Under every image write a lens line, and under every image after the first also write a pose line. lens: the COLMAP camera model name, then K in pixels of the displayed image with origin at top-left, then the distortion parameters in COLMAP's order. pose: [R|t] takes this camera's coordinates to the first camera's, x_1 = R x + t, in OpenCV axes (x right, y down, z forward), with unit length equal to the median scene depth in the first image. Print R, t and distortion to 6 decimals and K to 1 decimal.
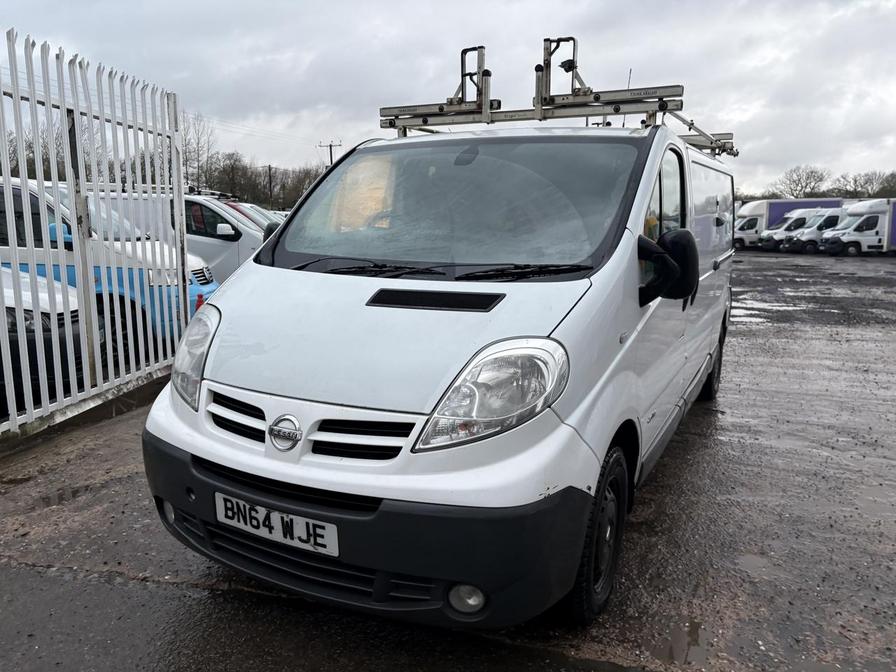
lens RADIAL K [[674.4, 0, 443.2], [0, 674.4, 341.9], [0, 0, 1]] dist [0.043578, -0.038958]
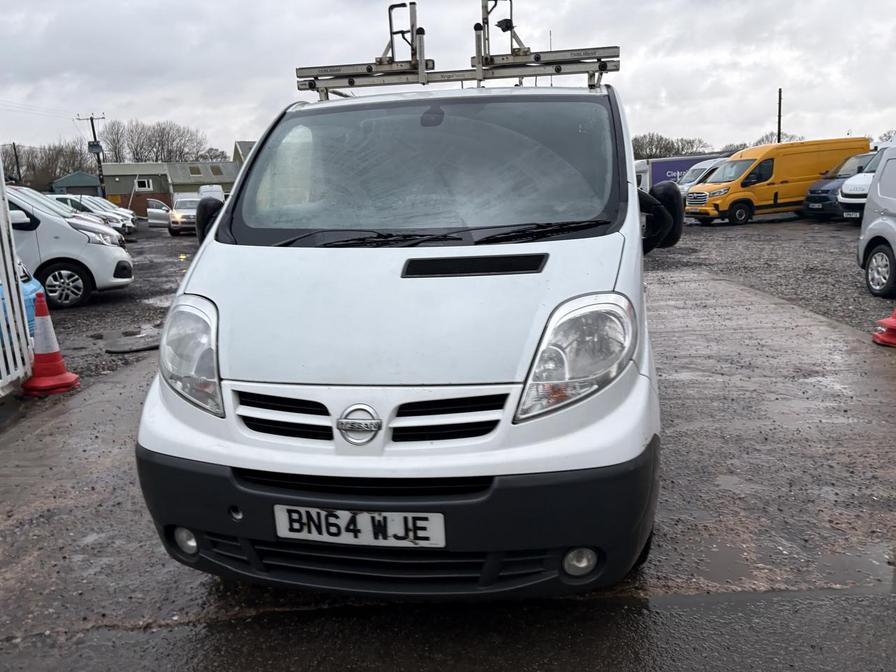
lens RADIAL K [[674.4, 0, 449.5], [0, 674.4, 331.7], [0, 0, 1]] dist [0.043578, -0.038958]
pose [[0.948953, -0.108396, 0.296206, -0.296692], [0.101153, 0.994078, 0.039720, -0.009406], [-0.298757, -0.007730, 0.954298, 0.087088]]
